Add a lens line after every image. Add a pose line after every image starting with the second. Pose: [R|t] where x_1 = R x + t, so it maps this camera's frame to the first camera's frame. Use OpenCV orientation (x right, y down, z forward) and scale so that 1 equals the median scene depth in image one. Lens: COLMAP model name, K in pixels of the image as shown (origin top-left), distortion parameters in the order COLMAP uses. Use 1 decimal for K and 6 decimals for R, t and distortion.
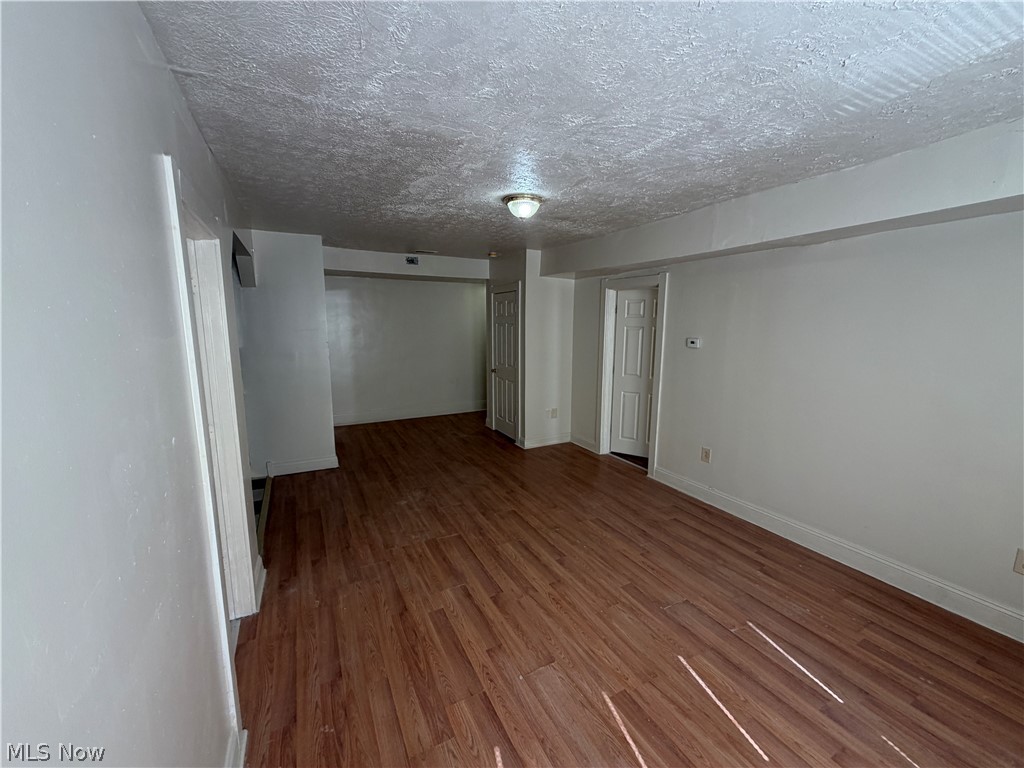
lens RADIAL K [[412.8, 0, 510.7], [0, 412.8, 385.5], [0, 0, 1]] dist [0.000662, 0.000013]
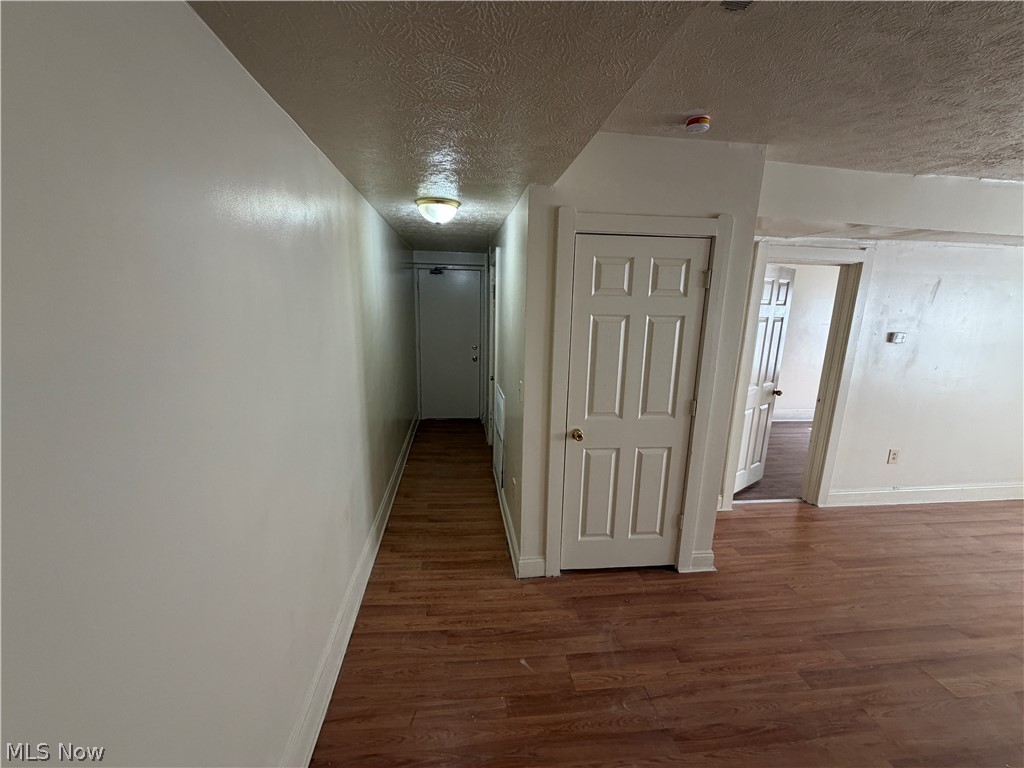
lens RADIAL K [[412.8, 0, 509.6], [0, 412.8, 386.5], [0, 0, 1]] dist [0.000662, 0.000013]
pose [[0.352223, -0.192645, 0.915875, -0.603936], [0.125179, 0.979491, 0.157885, -0.223130], [-0.927507, 0.059038, 0.369114, 1.335925]]
